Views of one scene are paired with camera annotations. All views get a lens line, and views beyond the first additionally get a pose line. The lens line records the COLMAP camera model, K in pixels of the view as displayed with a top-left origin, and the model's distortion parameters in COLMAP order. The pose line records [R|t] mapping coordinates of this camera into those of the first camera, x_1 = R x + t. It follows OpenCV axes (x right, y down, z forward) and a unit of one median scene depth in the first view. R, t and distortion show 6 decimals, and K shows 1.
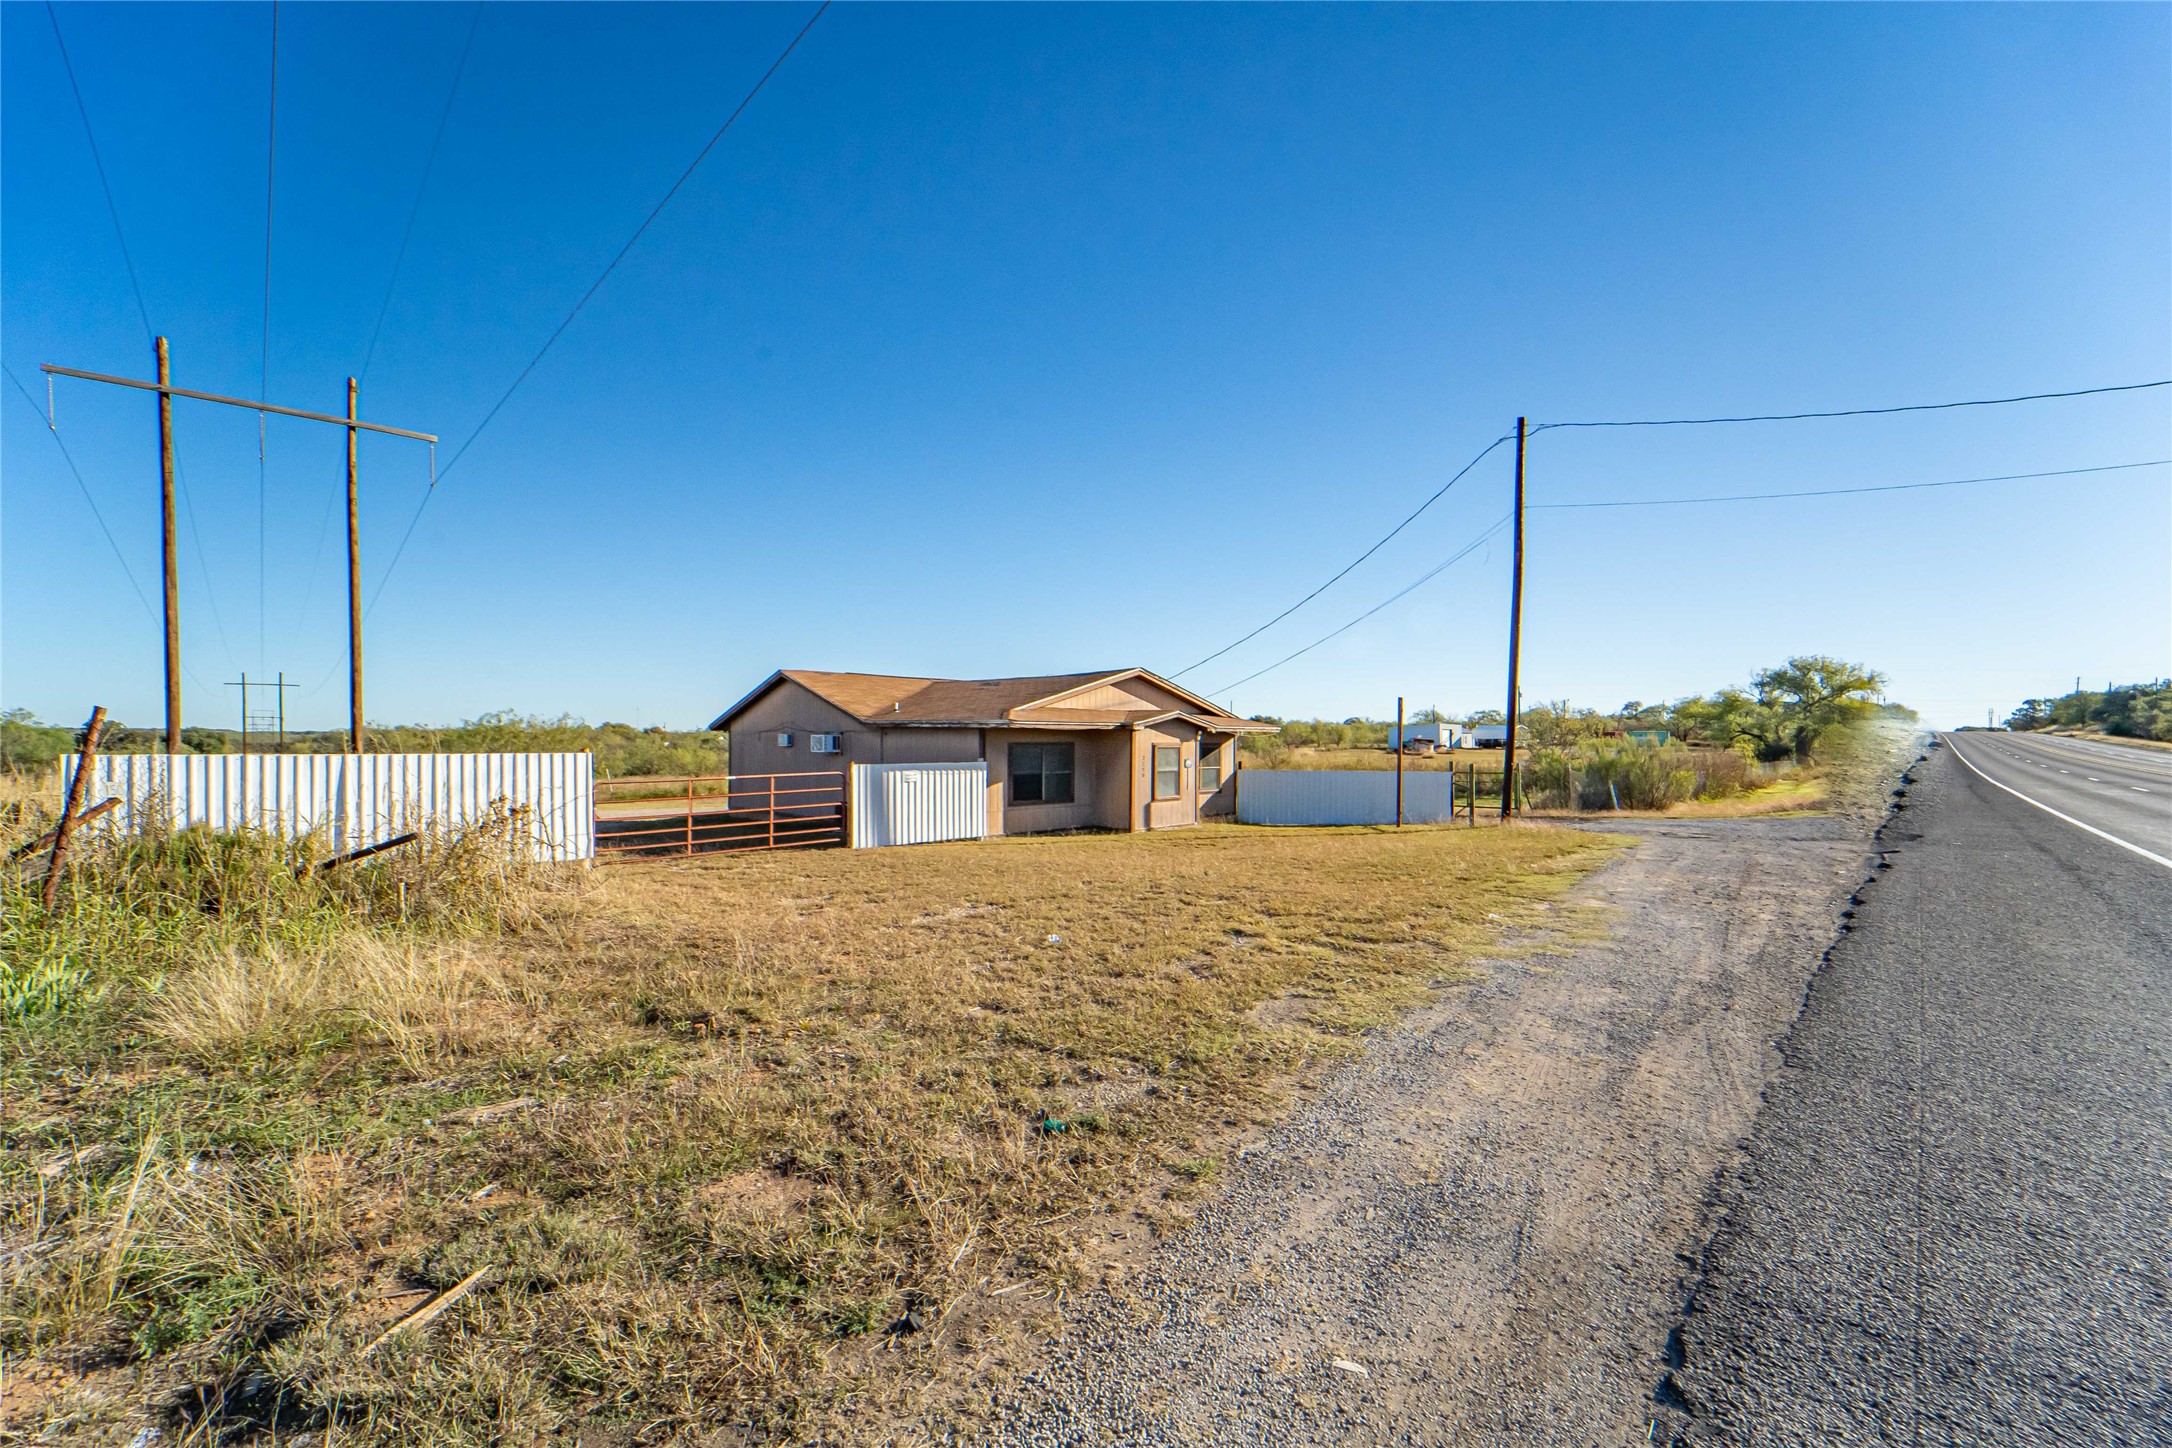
lens RADIAL K [[881.0, 0, 1083.3], [0, 881.0, 733.7], [0, 0, 1]] dist [-0.021221, -0.000346]
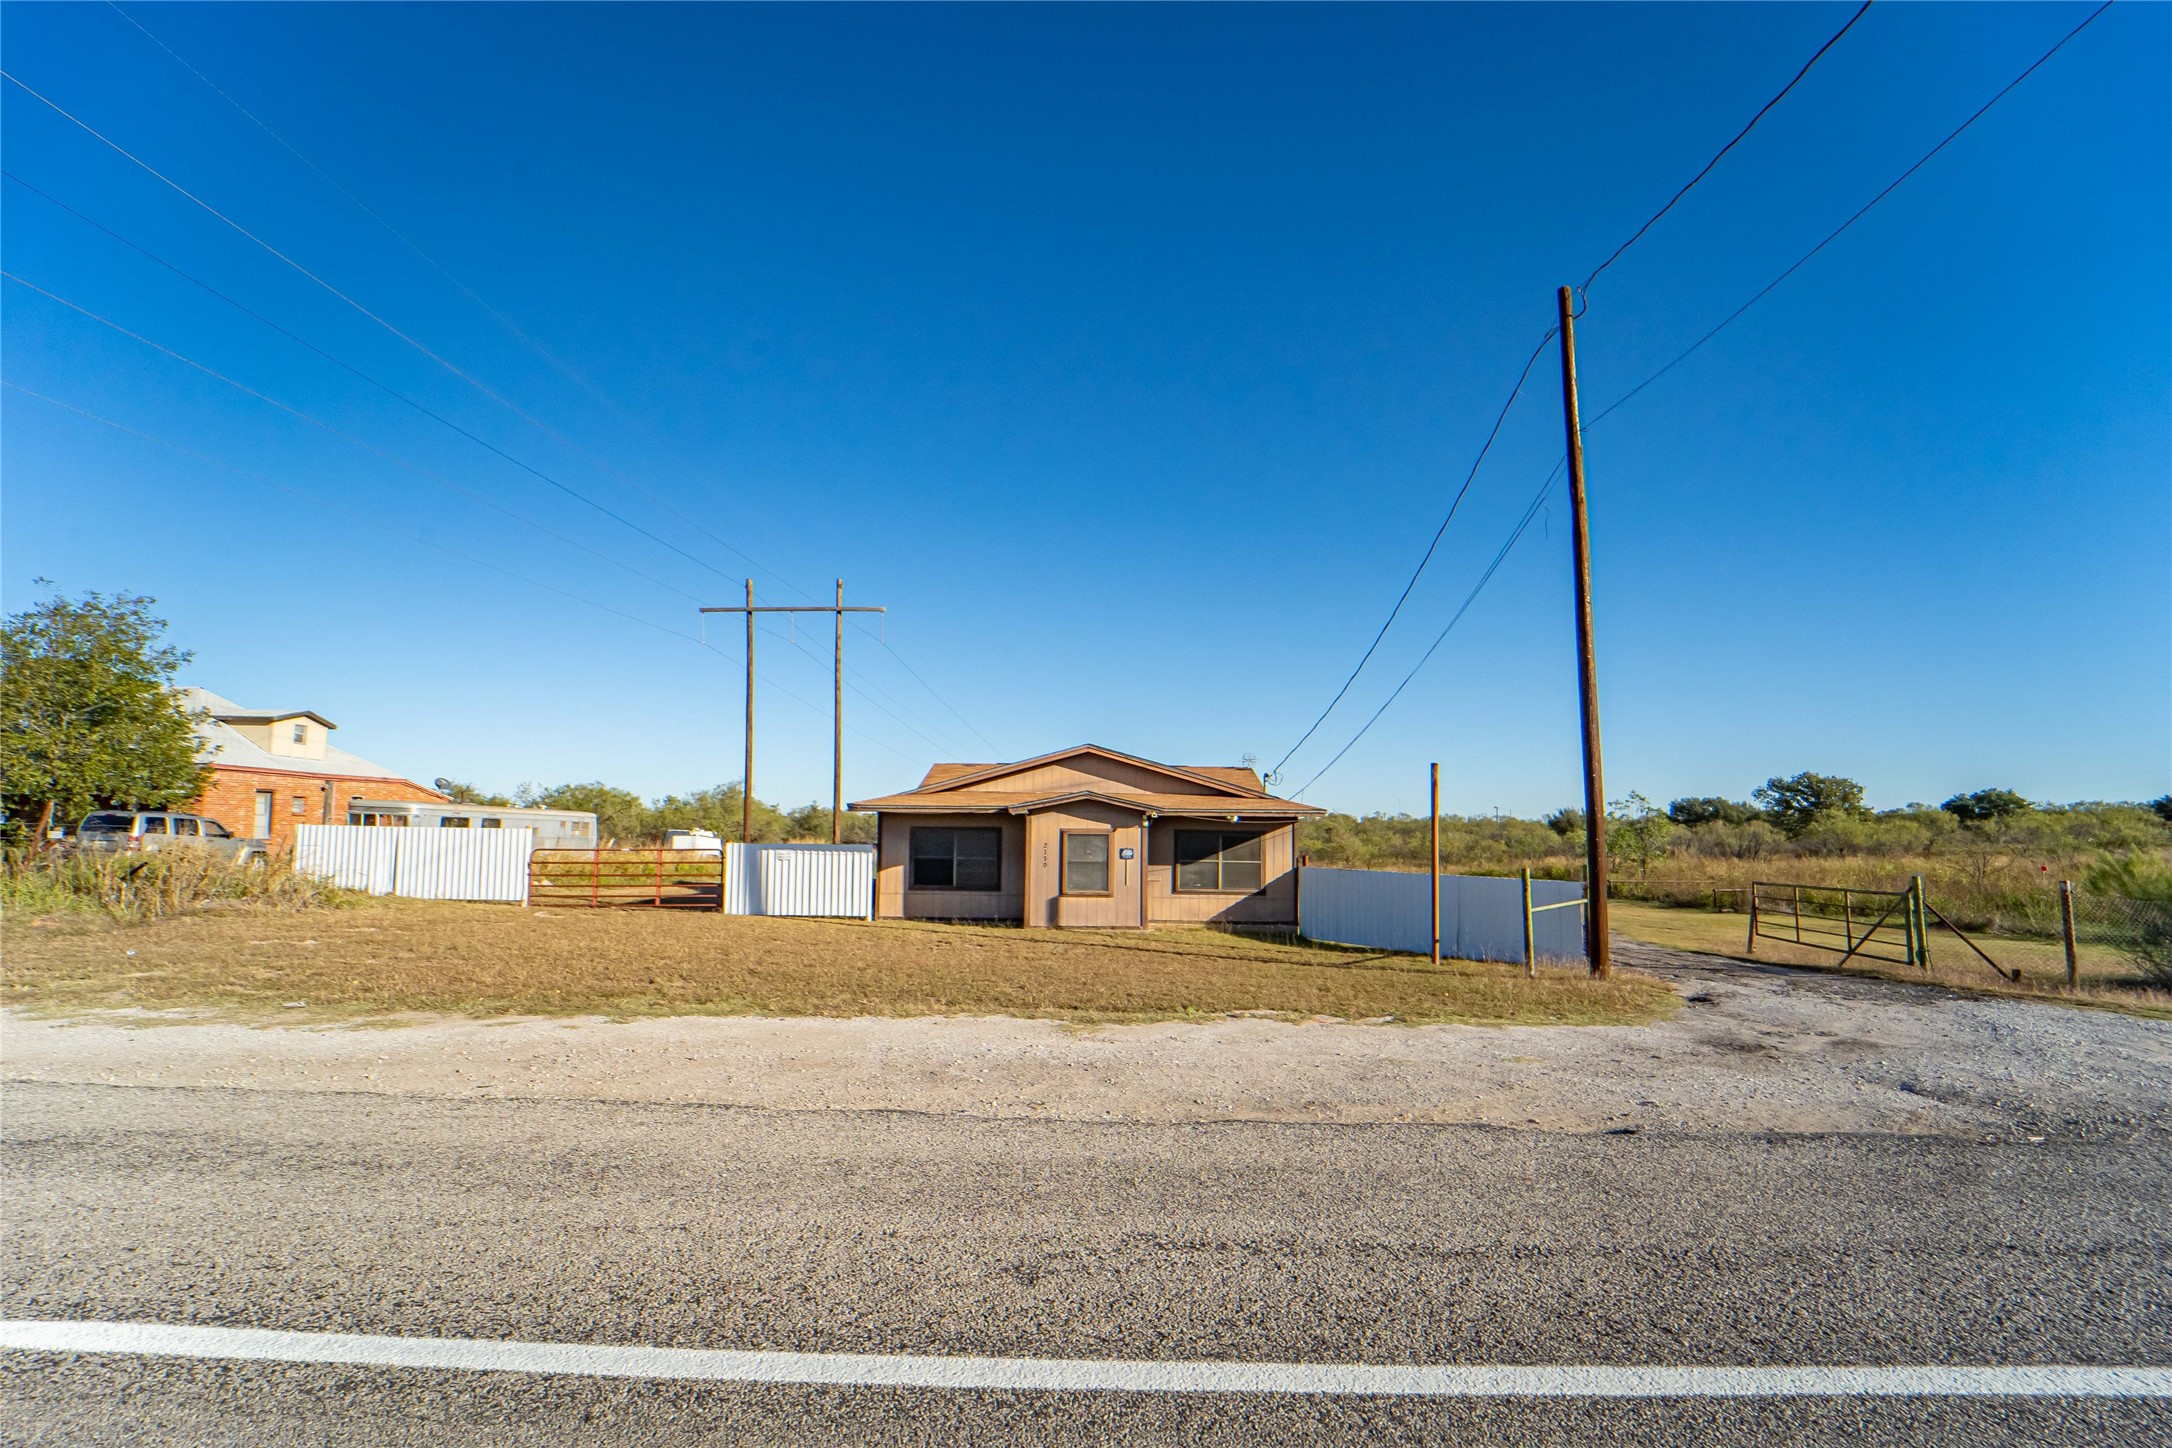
lens RADIAL K [[881.0, 0, 1082.8], [0, 881.0, 738.7], [0, 0, 1]] dist [-0.021221, -0.000346]
pose [[0.694086, -0.065204, -0.716933, 0.704383], [-0.004241, 0.995502, -0.094645, 0.004155], [0.719879, 0.068733, 0.690688, 0.385982]]
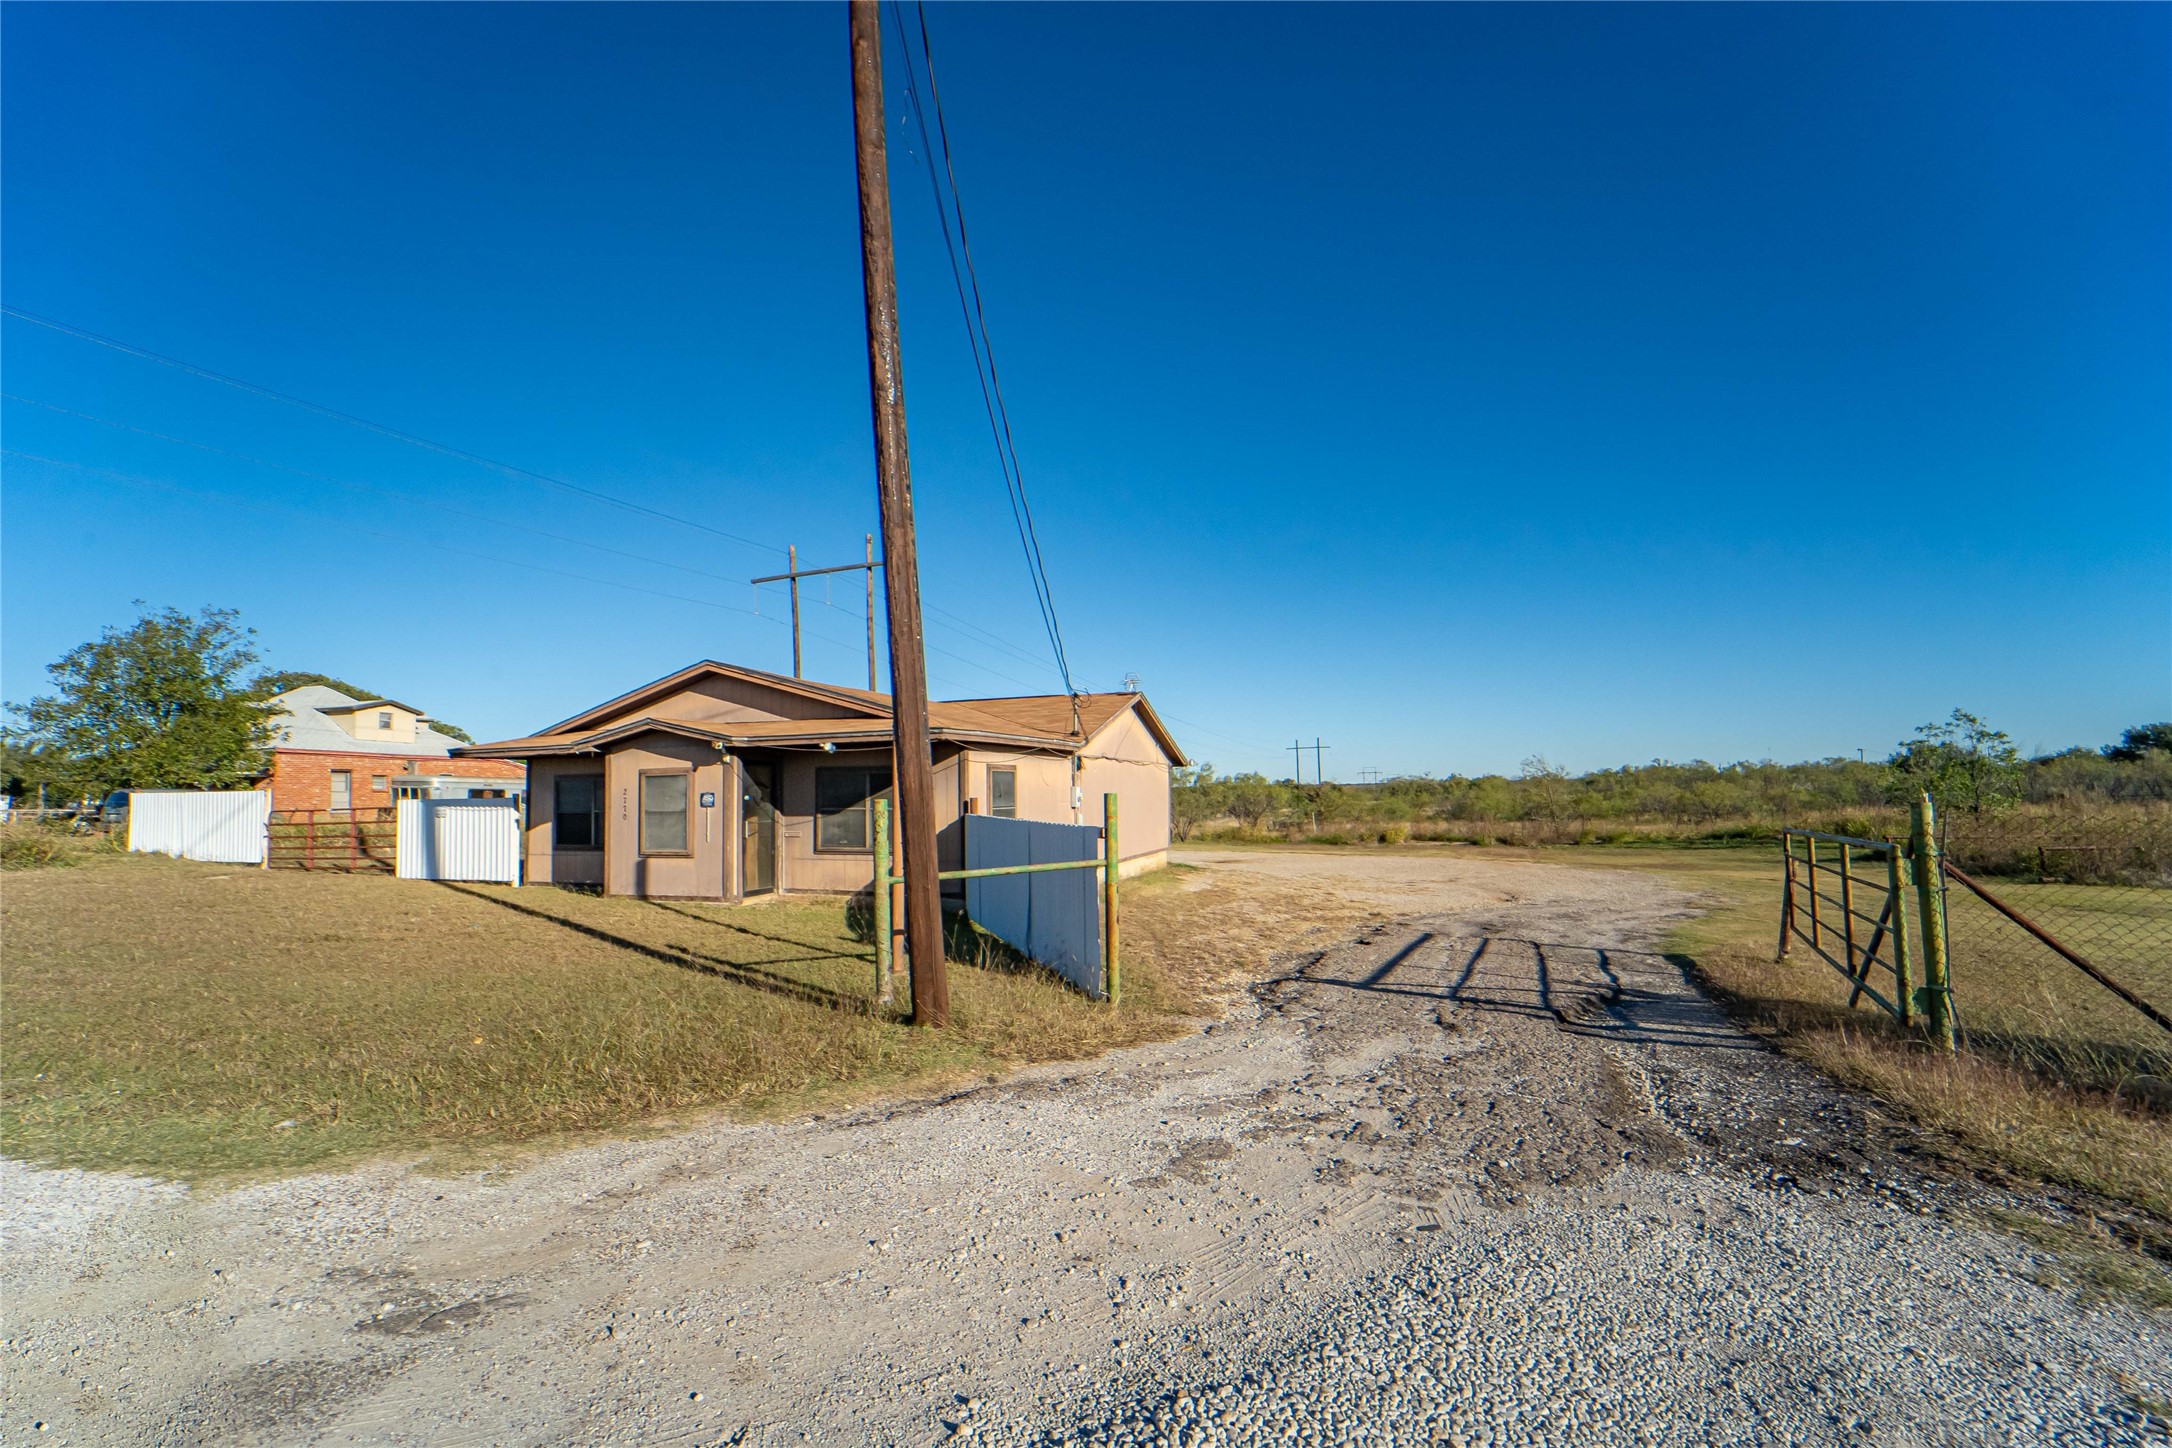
lens RADIAL K [[881.0, 0, 1087.6], [0, 881.0, 715.9], [0, 0, 1]] dist [-0.021221, -0.000346]
pose [[0.416543, -0.091791, -0.904470, 0.809075], [0.024057, 0.995654, -0.089966, 0.037095], [0.908798, 0.015716, 0.416941, 0.992752]]
